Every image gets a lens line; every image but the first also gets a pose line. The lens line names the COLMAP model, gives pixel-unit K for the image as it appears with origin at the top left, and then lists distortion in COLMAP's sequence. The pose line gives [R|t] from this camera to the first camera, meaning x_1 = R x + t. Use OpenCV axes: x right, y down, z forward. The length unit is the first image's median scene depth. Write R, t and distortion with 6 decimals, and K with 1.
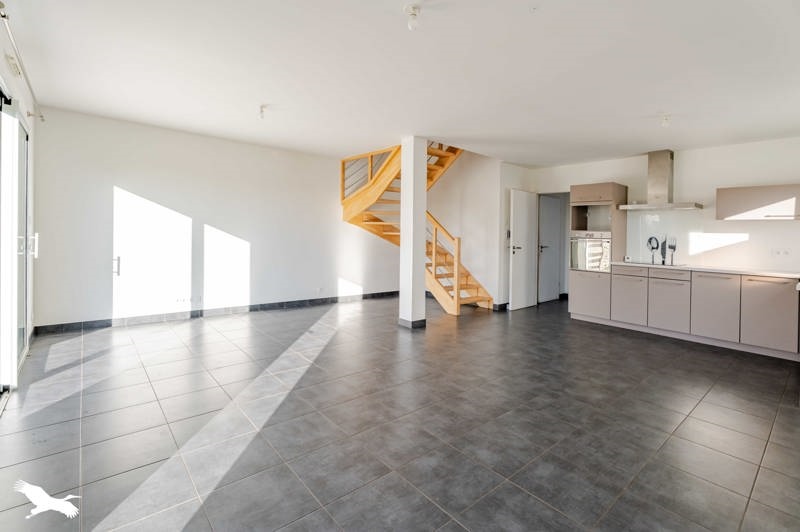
lens RADIAL K [[366.4, 0, 401.4], [0, 366.4, 230.5], [0, 0, 1]] dist [0.003611, -0.000750]
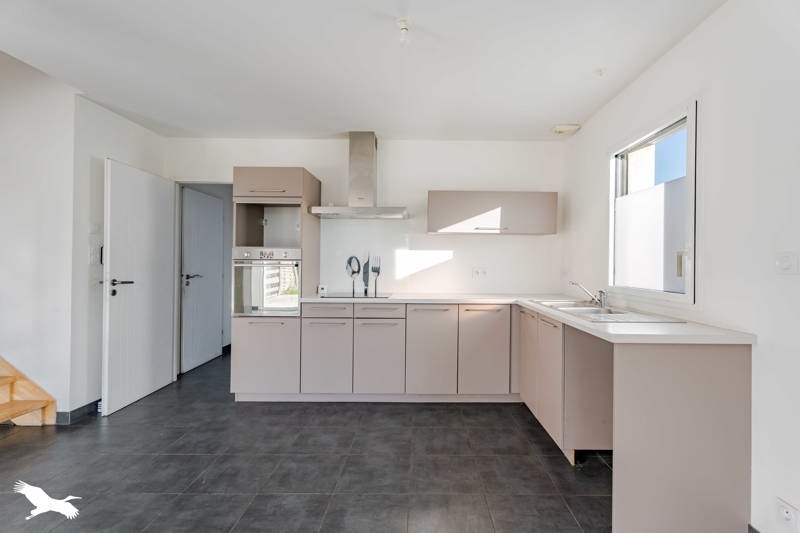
lens RADIAL K [[366.4, 0, 417.0], [0, 366.4, 253.9], [0, 0, 1]] dist [0.003611, -0.000750]
pose [[0.650031, -0.004206, 0.759896, 0.229088], [0.002238, 0.999991, 0.003620, 0.010478], [-0.759905, -0.000653, 0.650034, 0.446900]]
